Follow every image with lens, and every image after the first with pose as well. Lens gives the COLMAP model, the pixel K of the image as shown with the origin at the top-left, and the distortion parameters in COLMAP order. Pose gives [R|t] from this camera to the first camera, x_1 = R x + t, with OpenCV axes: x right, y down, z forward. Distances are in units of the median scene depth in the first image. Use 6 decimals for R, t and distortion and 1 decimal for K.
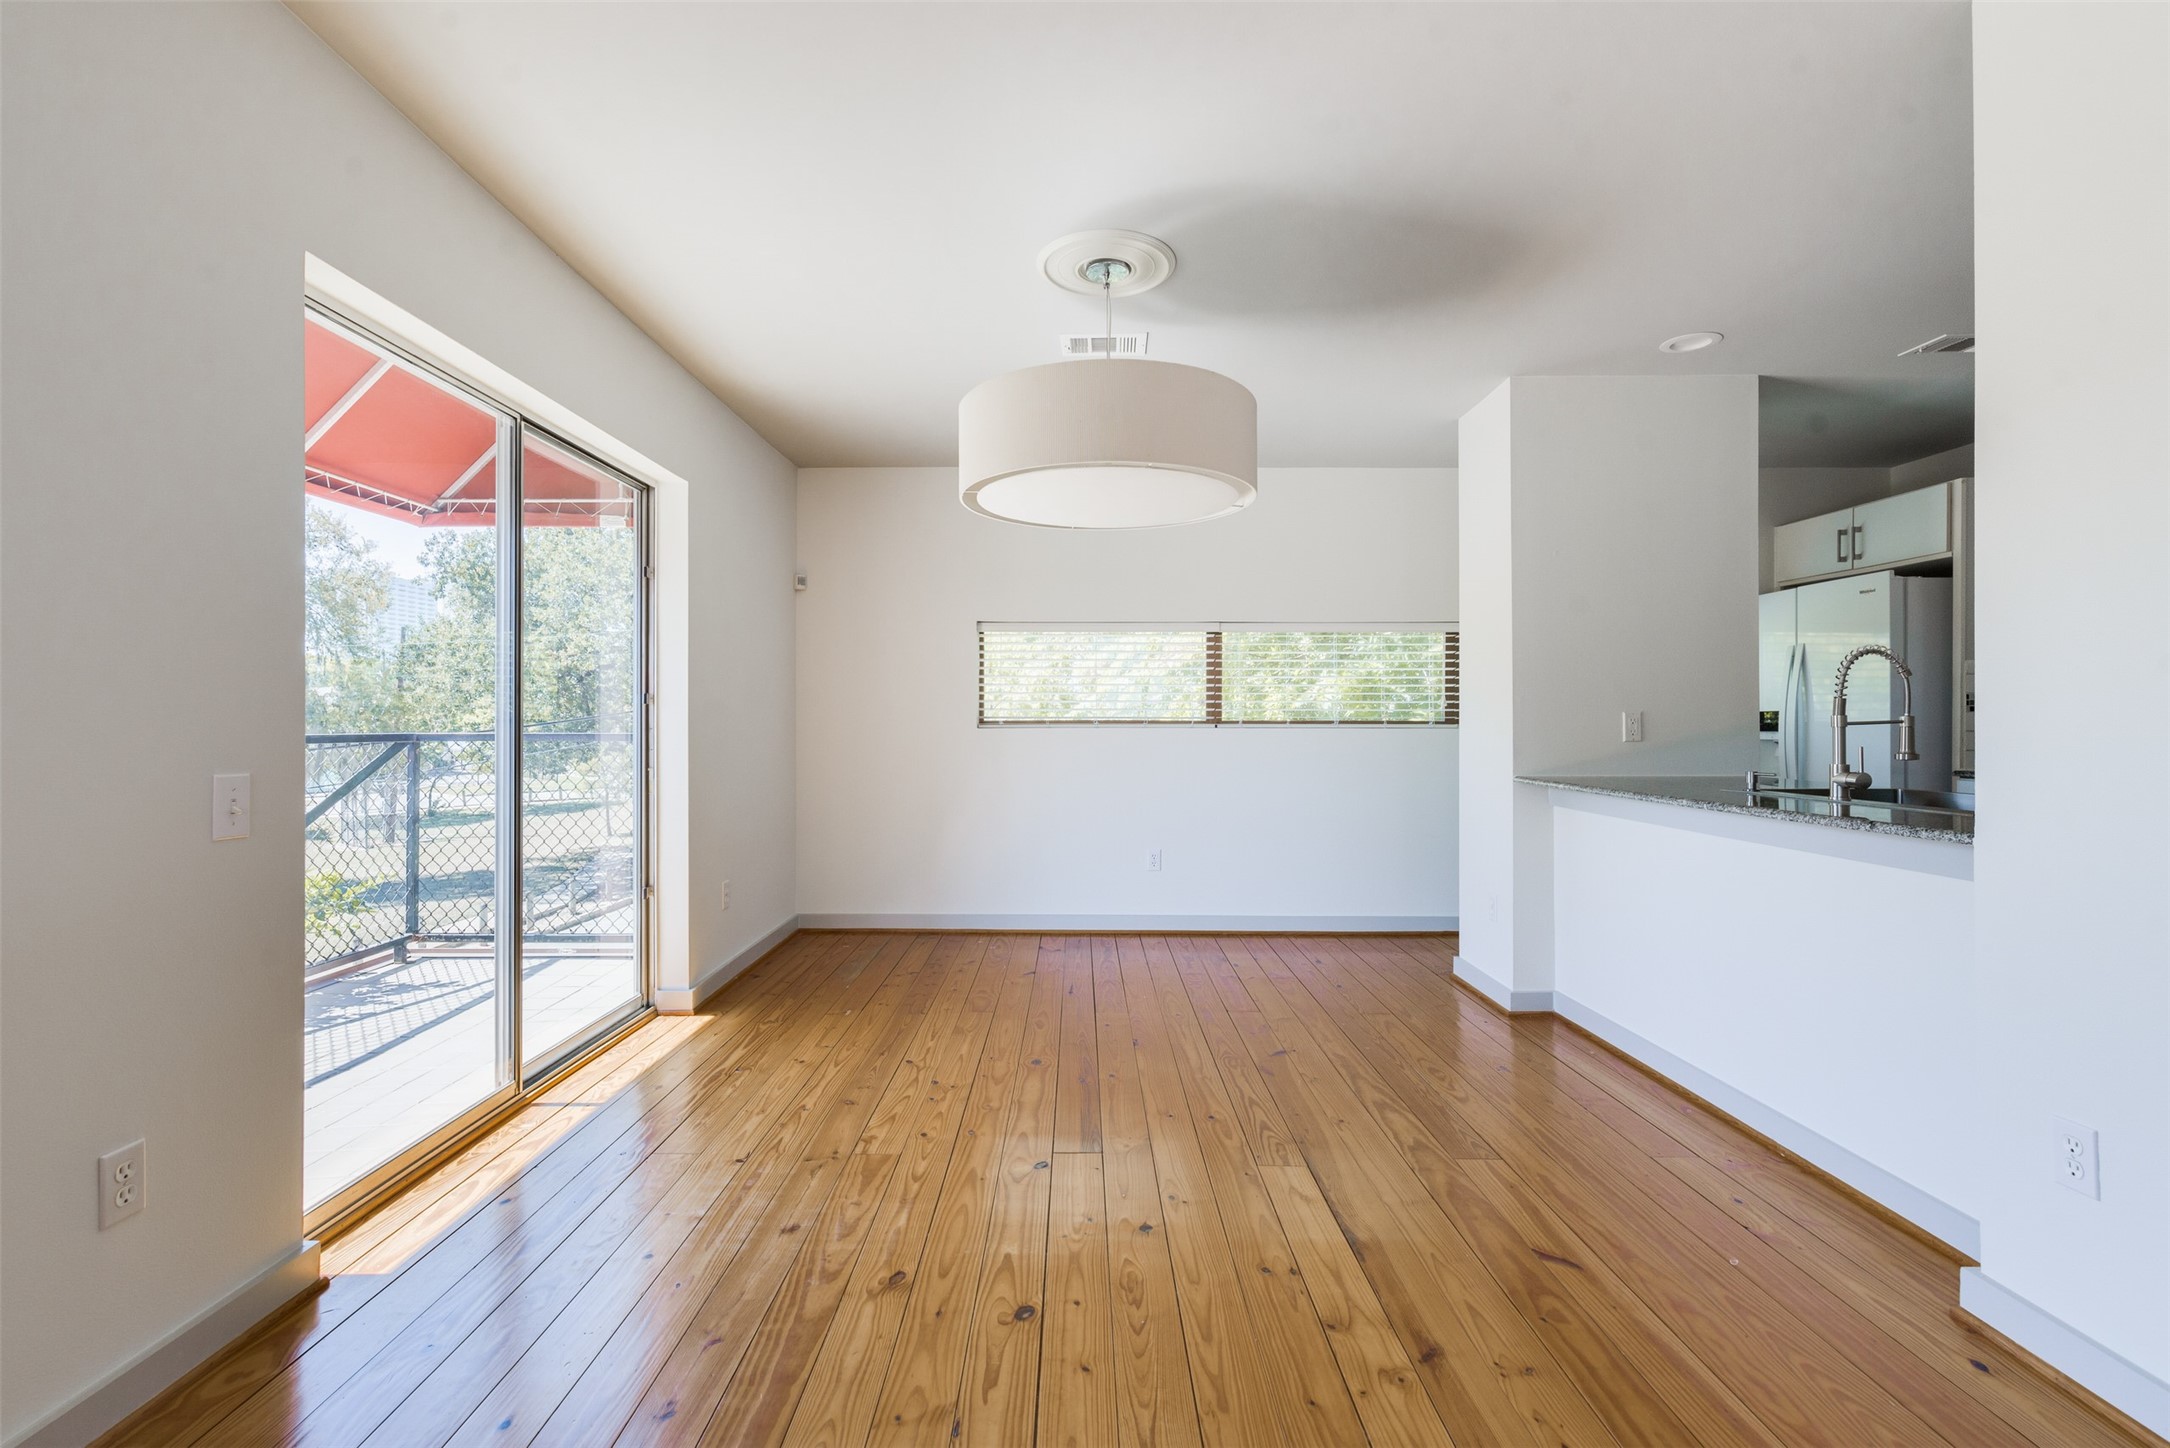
lens RADIAL K [[946.6, 0, 1085.0], [0, 946.6, 724.0], [0, 0, 1]] dist [-0.000148, -0.000815]
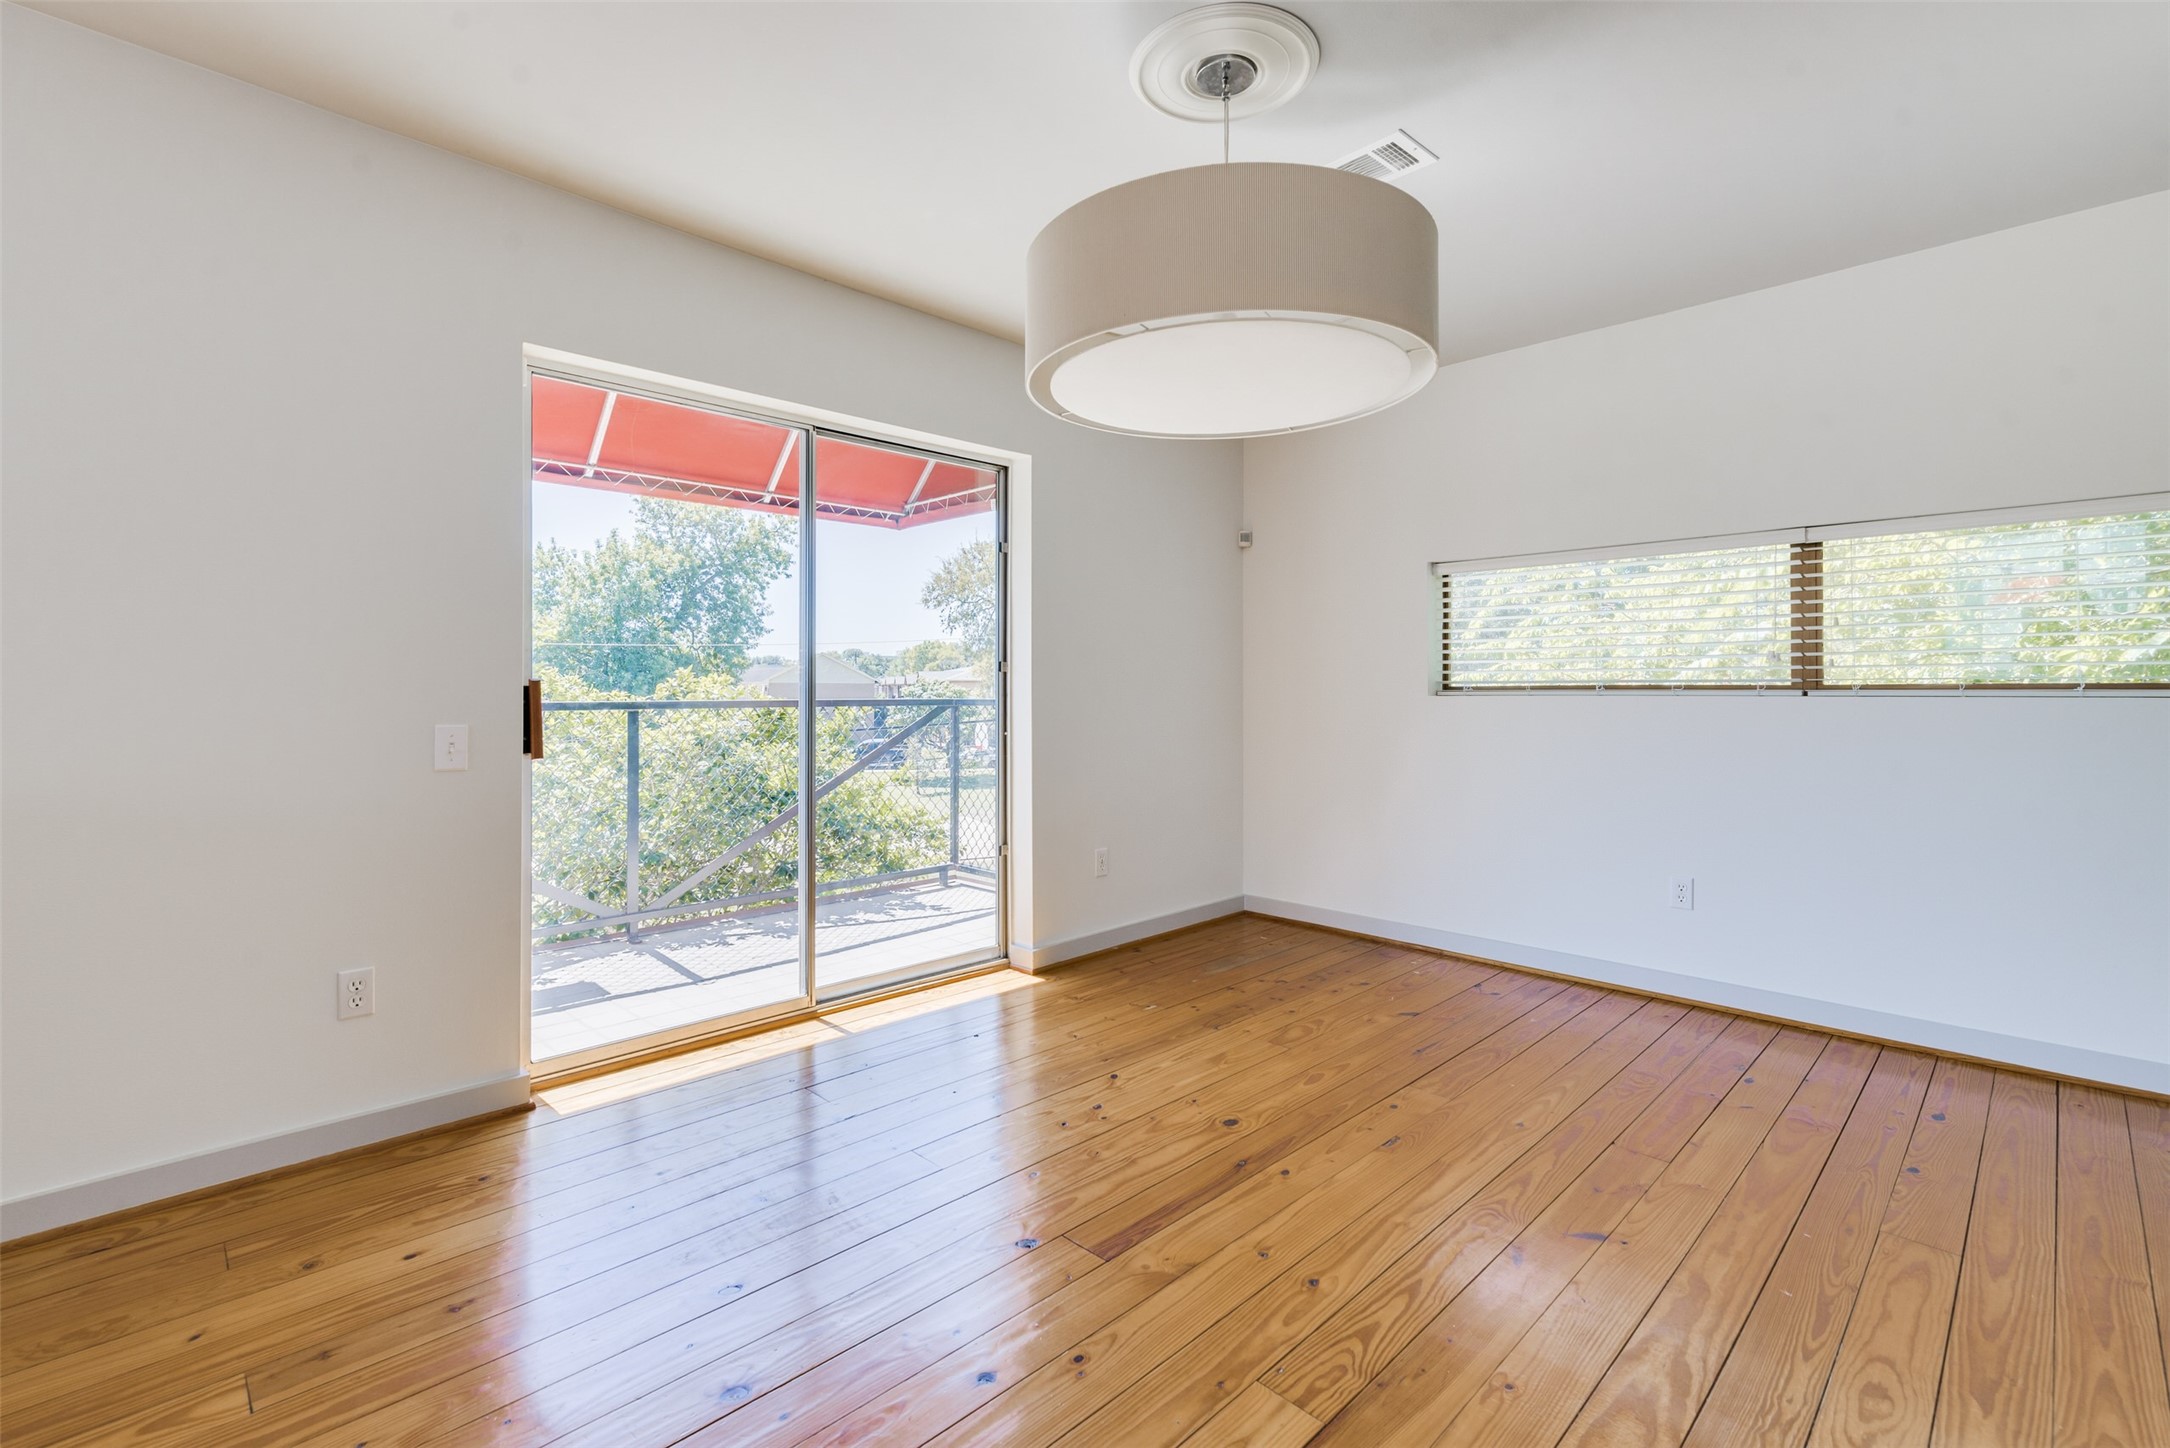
lens RADIAL K [[968.1, 0, 1083.2], [0, 968.1, 698.0], [0, 0, 1]] dist [0.001154, -0.001928]
pose [[0.701988, 0.004104, -0.712177, 0.368187], [0.001252, 0.999975, 0.006997, 0.000151], [0.712187, -0.005804, 0.701965, 0.300694]]
